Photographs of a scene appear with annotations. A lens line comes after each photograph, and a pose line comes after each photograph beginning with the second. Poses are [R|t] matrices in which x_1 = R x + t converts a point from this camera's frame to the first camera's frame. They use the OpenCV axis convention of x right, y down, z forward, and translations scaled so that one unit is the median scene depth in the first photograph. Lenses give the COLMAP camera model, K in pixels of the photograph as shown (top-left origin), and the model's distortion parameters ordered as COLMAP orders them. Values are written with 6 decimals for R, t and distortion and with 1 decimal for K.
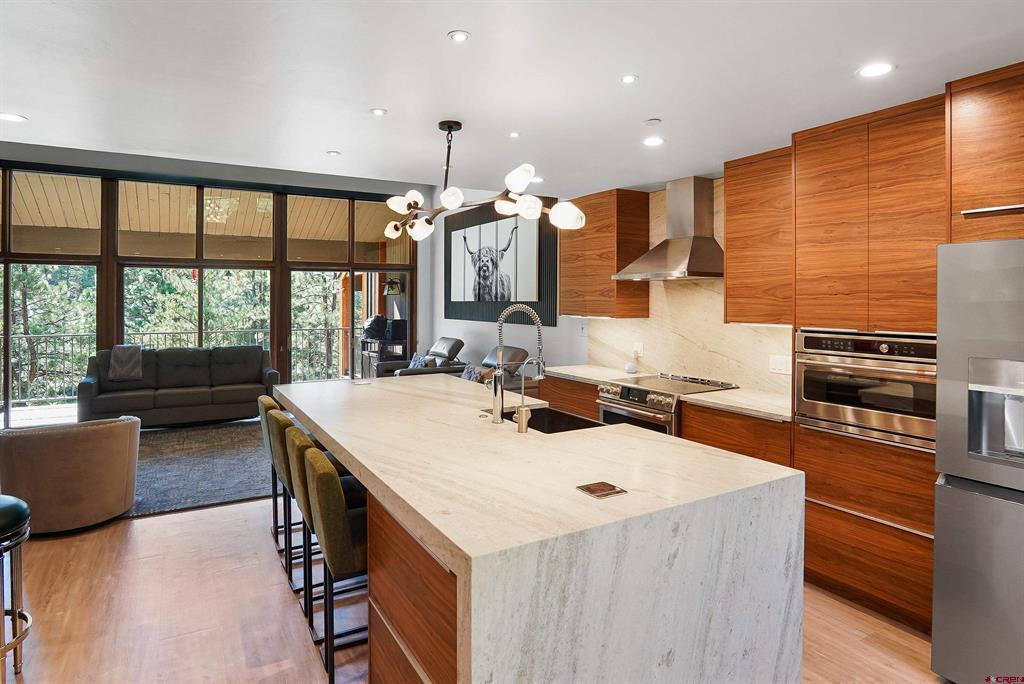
lens RADIAL K [[575.2, 0, 502.6], [0, 575.2, 300.7], [0, 0, 1]] dist [-0.033860, 0.008904]
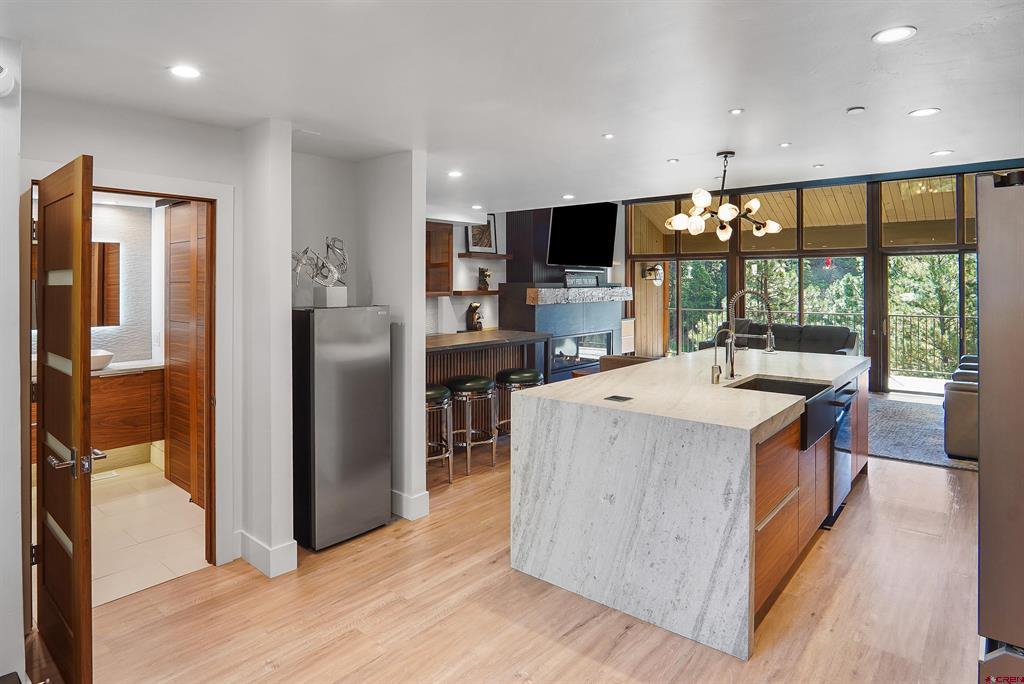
lens RADIAL K [[575.2, 0, 498.6], [0, 575.2, 281.5], [0, 0, 1]] dist [-0.033860, 0.008904]
pose [[0.322037, -0.004186, -0.946718, 0.607092], [-0.000711, 0.999989, -0.004664, -0.001683], [0.946727, 0.002175, 0.322031, 0.046082]]
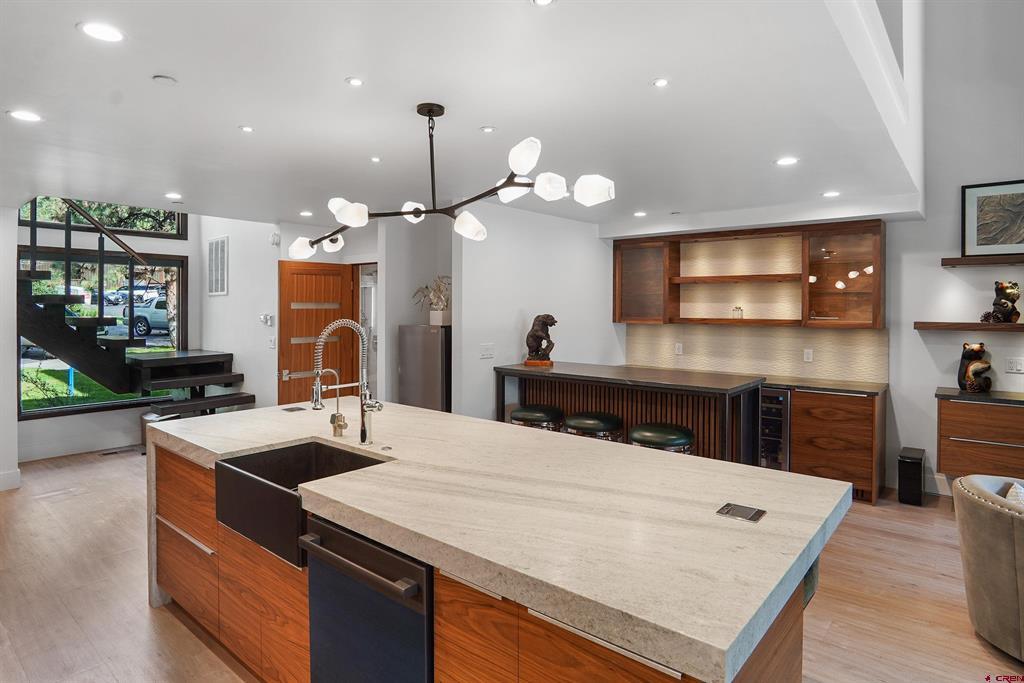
lens RADIAL K [[575.2, 0, 505.9], [0, 575.2, 304.1], [0, 0, 1]] dist [-0.033860, 0.008904]
pose [[-0.943618, -0.003230, -0.331021, 0.045467], [-0.003741, 0.999993, 0.000906, -0.011546], [0.331016, 0.002093, -0.943623, 1.147617]]
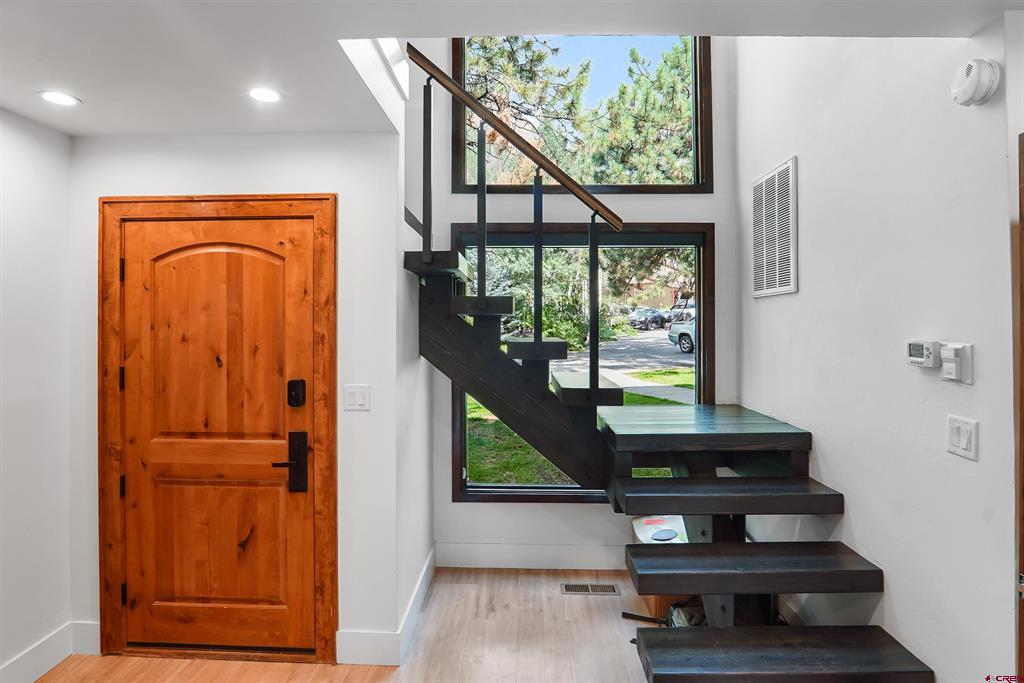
lens RADIAL K [[575.2, 0, 498.6], [0, 575.2, 319.1], [0, 0, 1]] dist [-0.033860, 0.008904]
pose [[-0.847486, 0.003066, 0.530808, 0.172345], [0.002417, 0.999995, -0.001917, -0.001774], [-0.530811, -0.000342, -0.847490, 0.288263]]
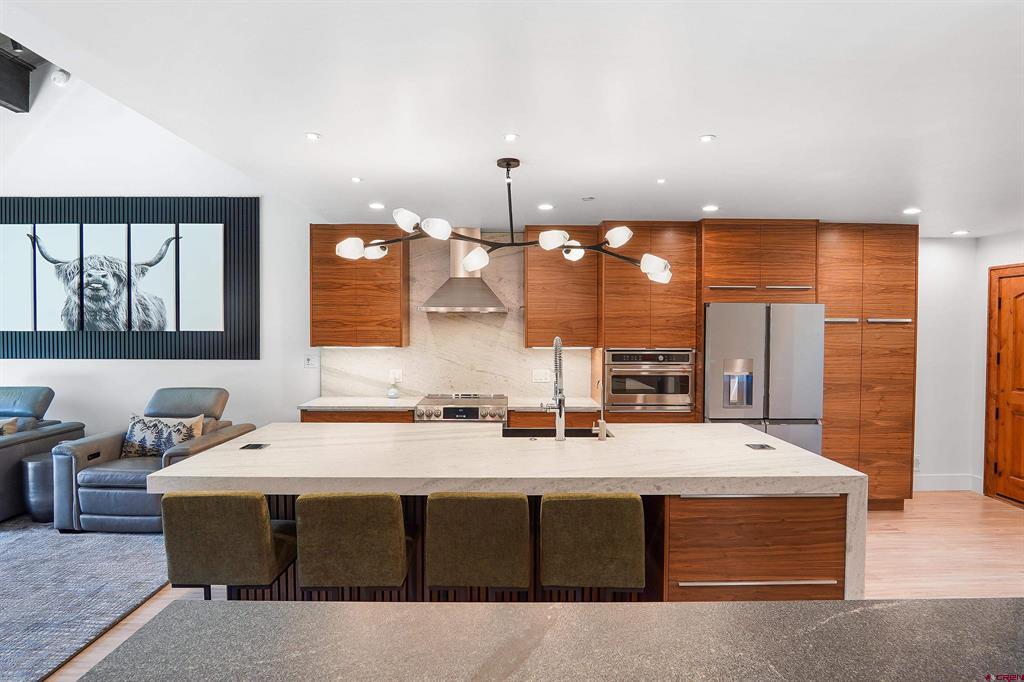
lens RADIAL K [[575.2, 0, 517.3], [0, 575.2, 334.4], [0, 0, 1]] dist [-0.033860, 0.008904]
pose [[0.491440, -0.016066, 0.870763, -0.602921], [0.000077, 0.999831, 0.018403, -0.011950], [-0.870911, -0.008977, 0.491358, 0.286995]]
